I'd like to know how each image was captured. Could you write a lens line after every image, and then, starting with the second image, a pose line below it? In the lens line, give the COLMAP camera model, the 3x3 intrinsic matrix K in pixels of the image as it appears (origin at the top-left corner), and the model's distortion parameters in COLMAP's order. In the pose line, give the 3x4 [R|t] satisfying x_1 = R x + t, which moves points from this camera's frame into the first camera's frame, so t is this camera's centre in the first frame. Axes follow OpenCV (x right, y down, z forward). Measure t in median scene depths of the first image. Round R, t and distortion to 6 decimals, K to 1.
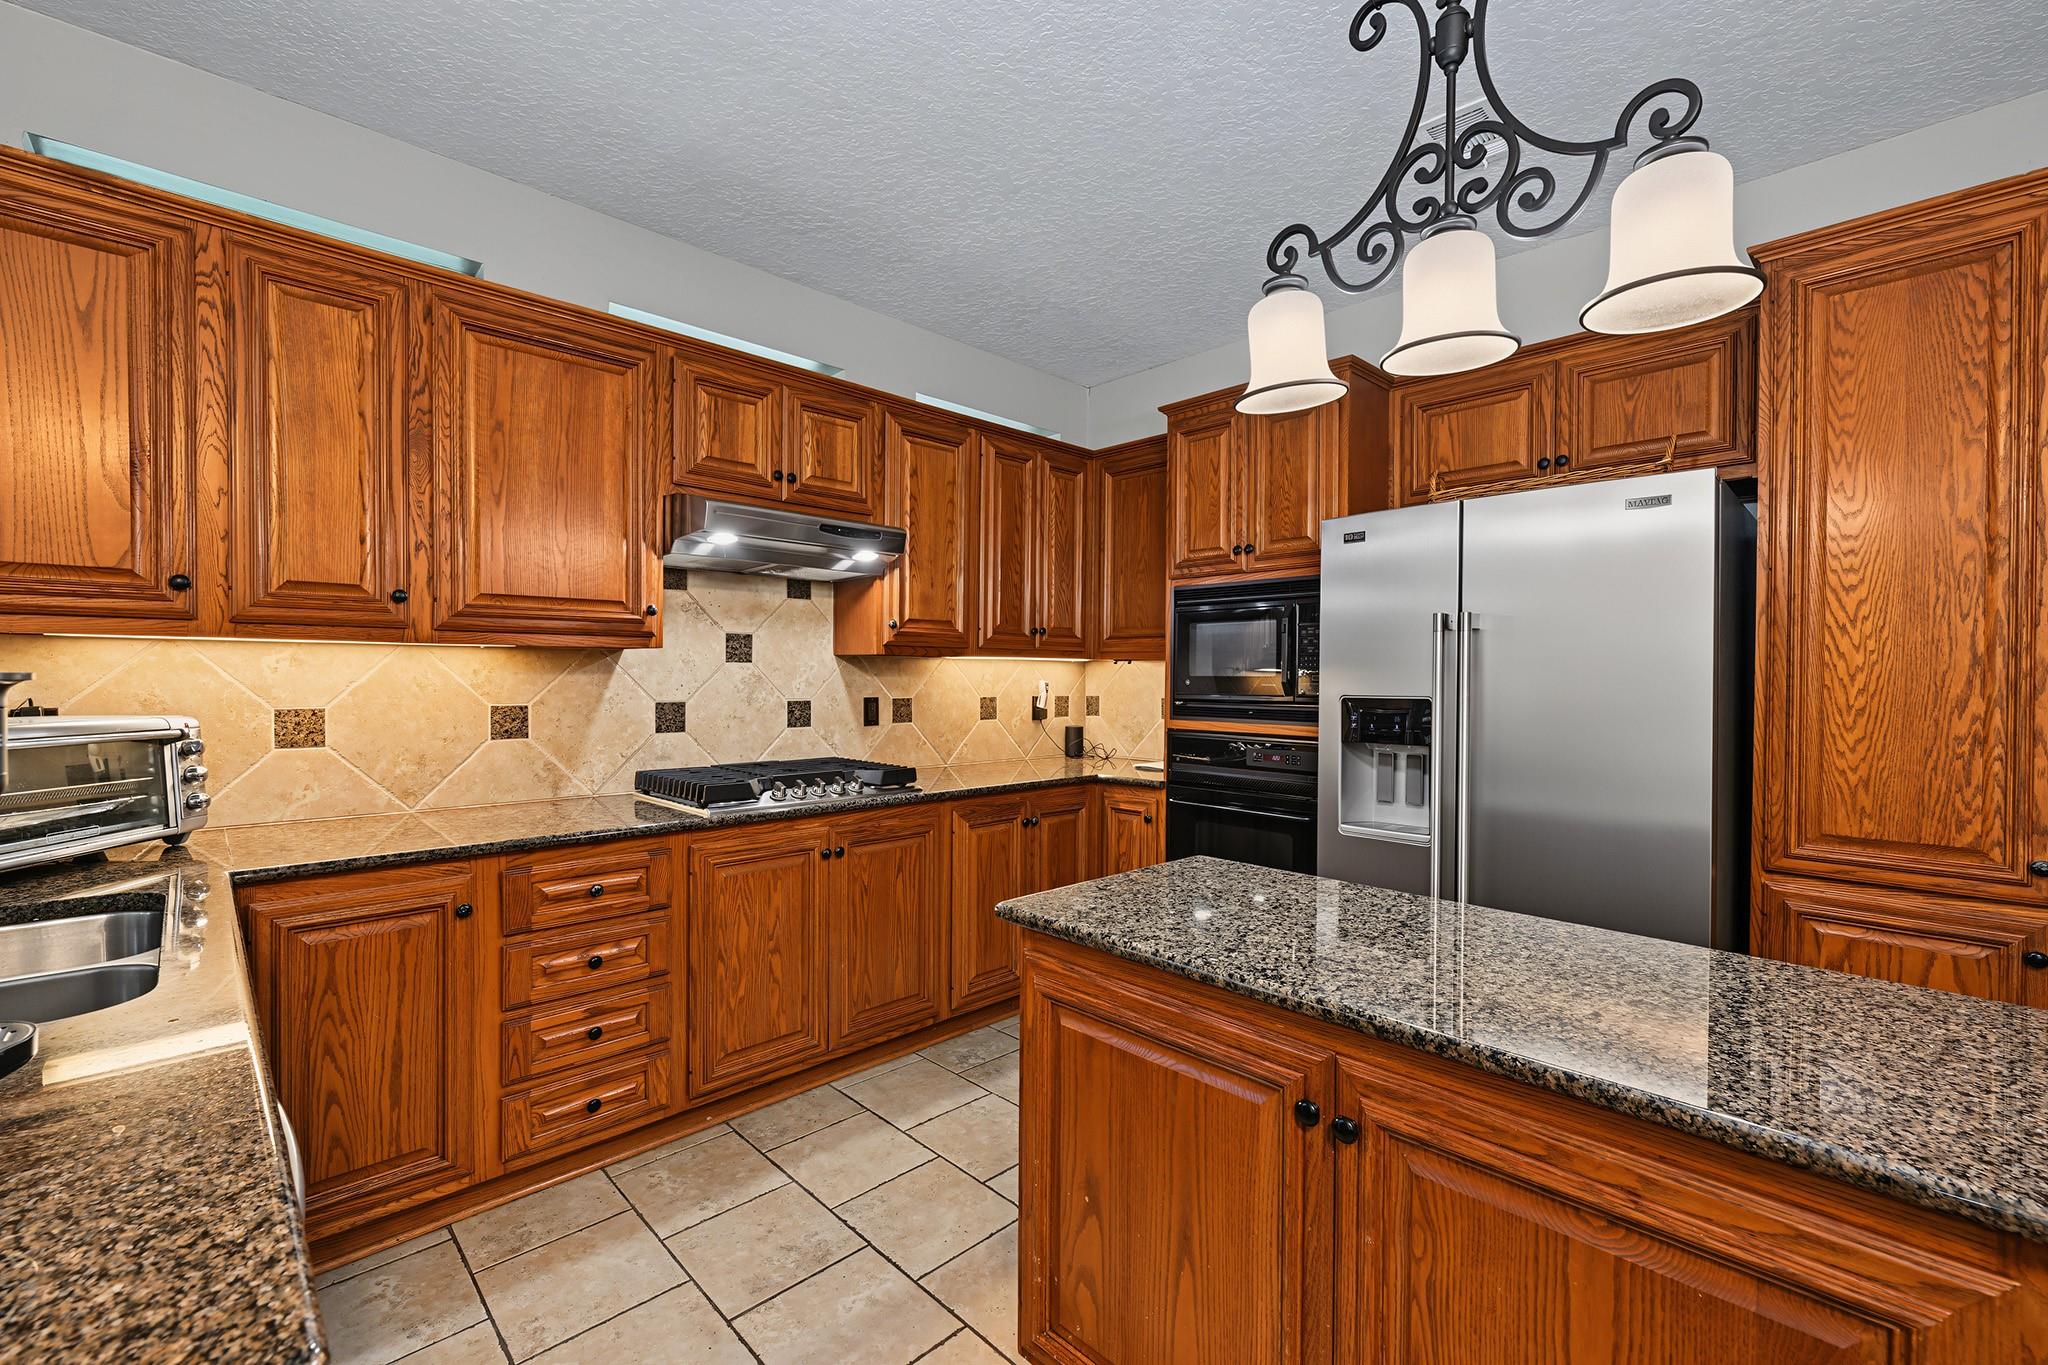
lens RADIAL K [[858.5, 0, 1024.0], [0, 858.5, 682.5], [0, 0, 1]] dist [-0.002394, -0.000217]
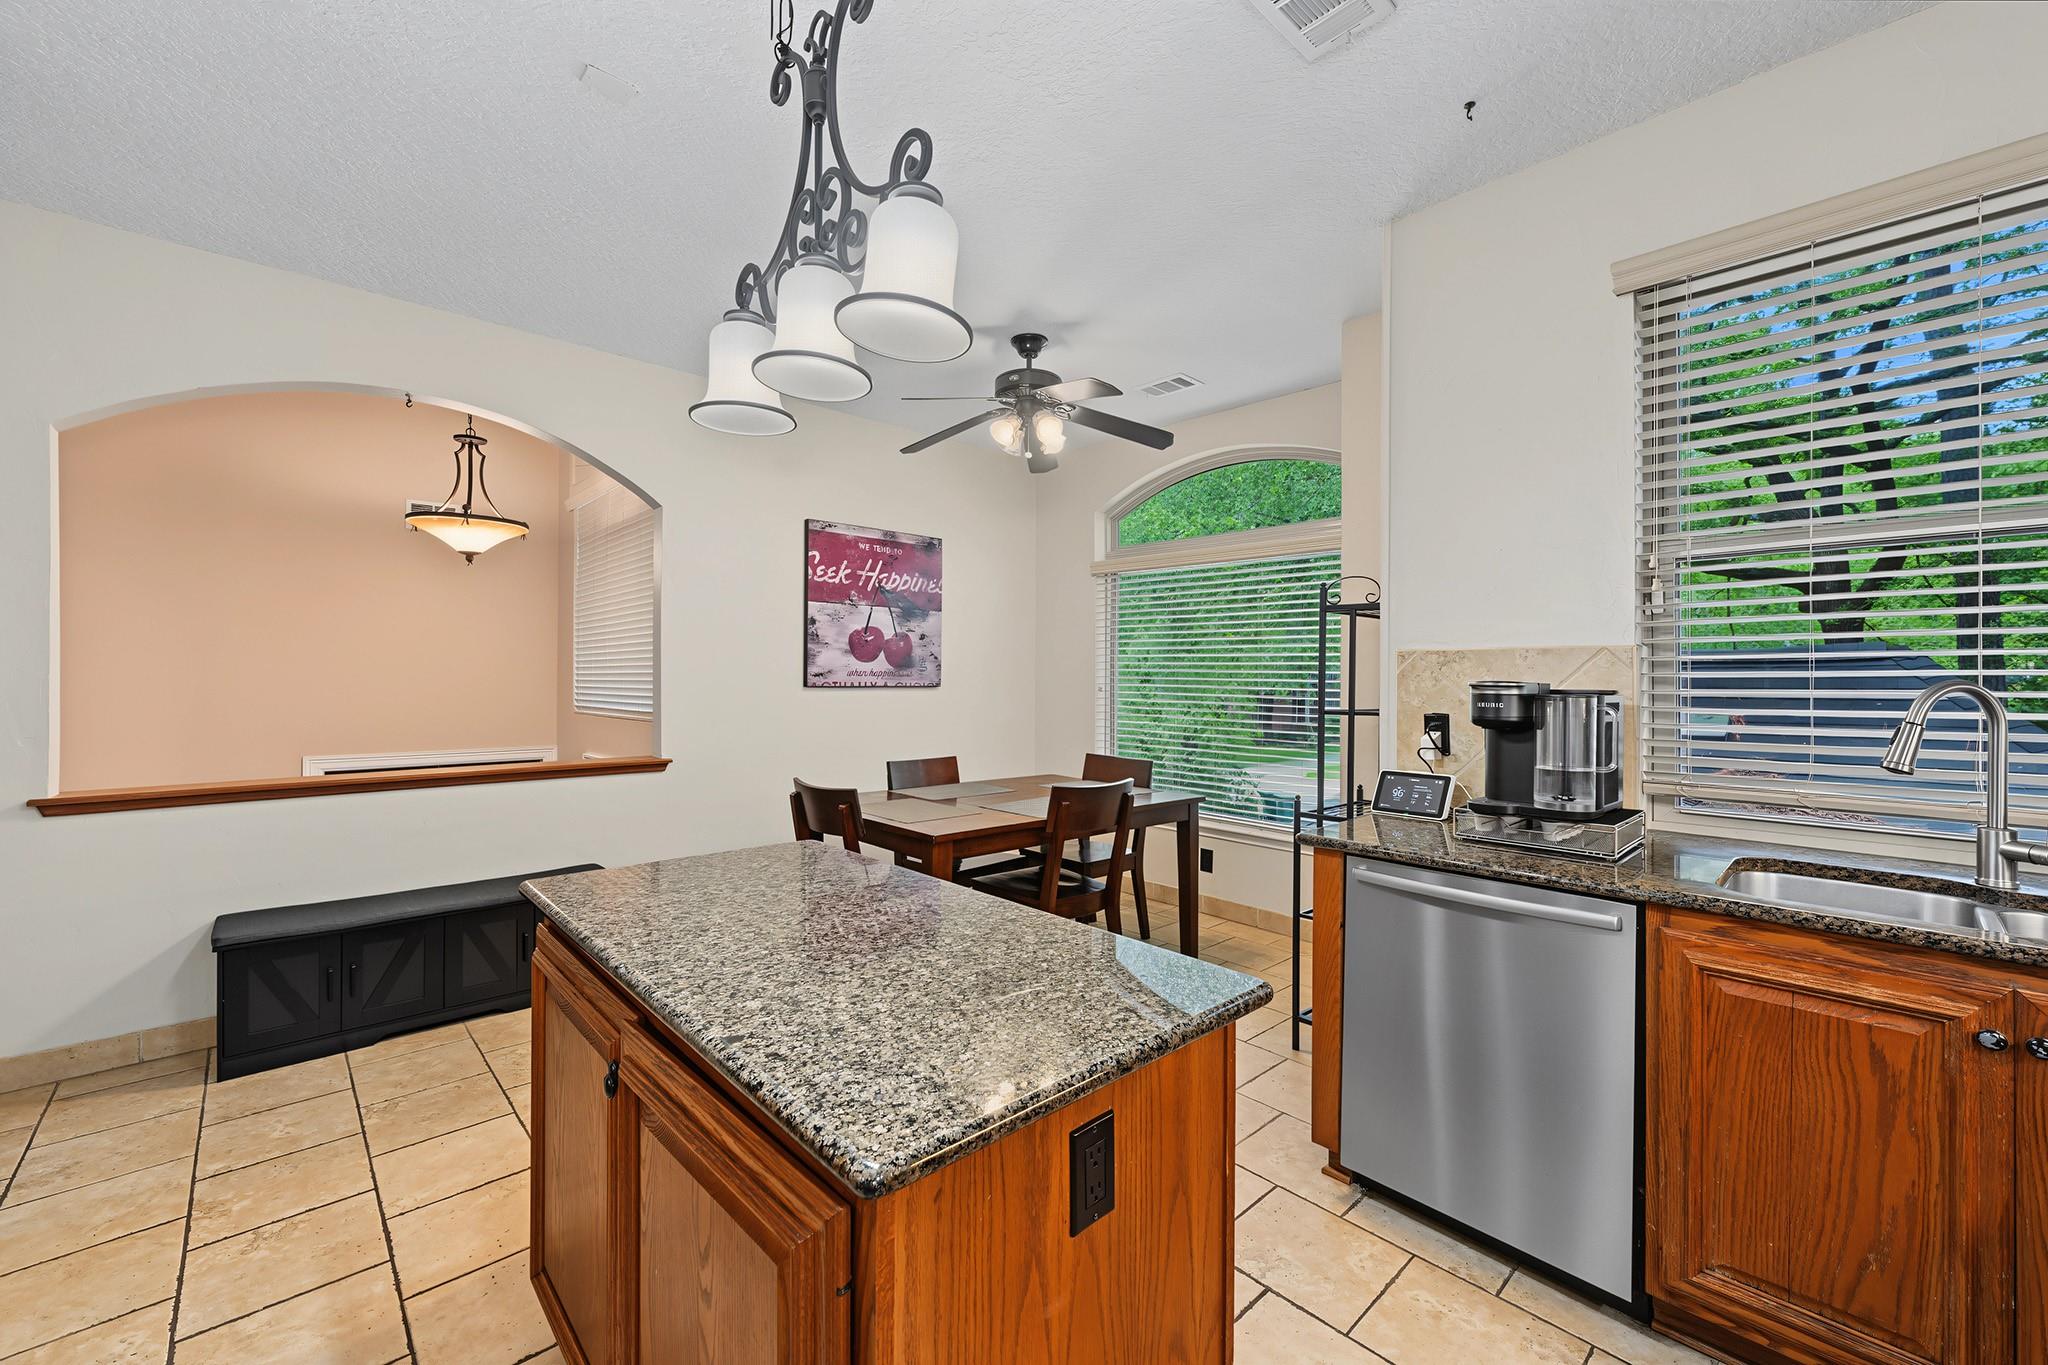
lens RADIAL K [[823.3, 0, 1024.0], [0, 823.3, 682.5], [0, 0, 1]] dist [0.000463, 0.000052]
pose [[-0.999674, -0.014694, 0.020897, 0.096205], [-0.014259, 0.999681, 0.020840, -0.010800], [-0.021197, 0.020535, -0.999564, 0.964412]]
